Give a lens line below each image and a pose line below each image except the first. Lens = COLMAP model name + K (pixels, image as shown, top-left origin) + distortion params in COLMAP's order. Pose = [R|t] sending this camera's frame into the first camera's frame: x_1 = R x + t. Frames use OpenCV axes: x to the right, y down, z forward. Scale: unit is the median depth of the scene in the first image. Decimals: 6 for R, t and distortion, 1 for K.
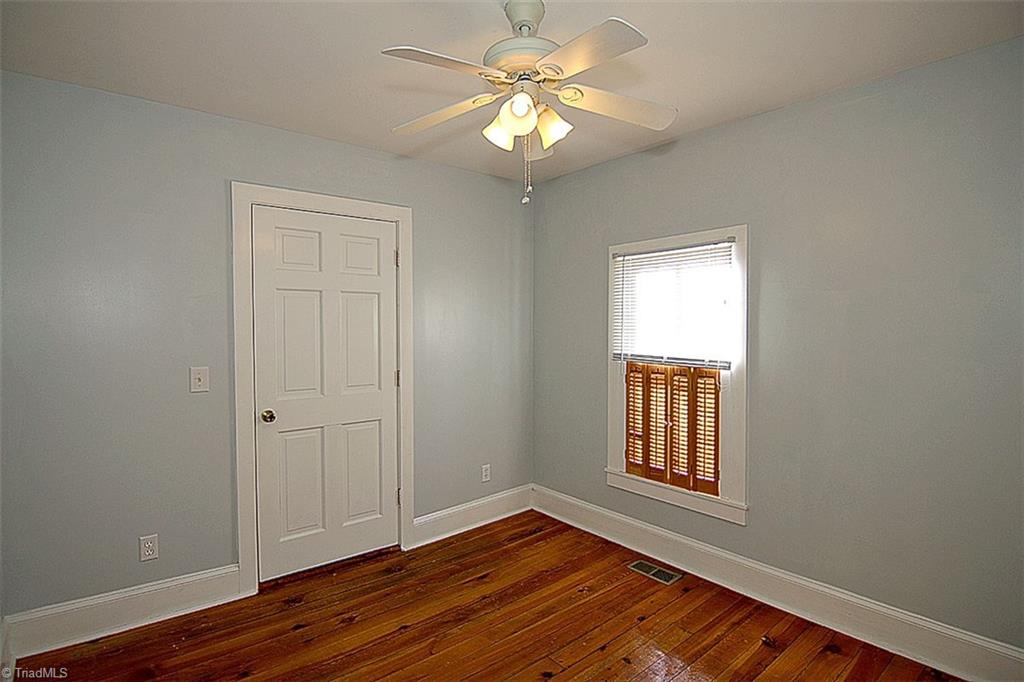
lens RADIAL K [[525.6, 0, 512.0], [0, 525.6, 341.0], [0, 0, 1]] dist [-0.002478, -0.014547]
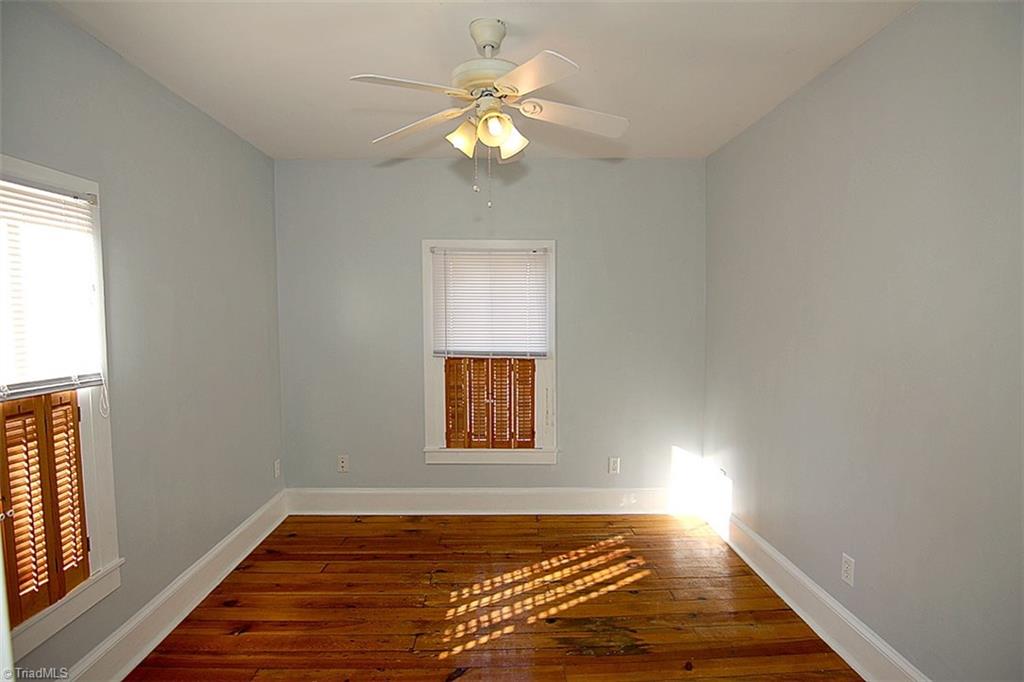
lens RADIAL K [[525.6, 0, 512.0], [0, 525.6, 341.0], [0, 0, 1]] dist [-0.002478, -0.014547]
pose [[-0.796783, -0.028111, 0.603611, -0.458898], [0.020175, 0.997123, 0.073068, -0.045205], [-0.603929, 0.070397, -0.793923, 1.246666]]
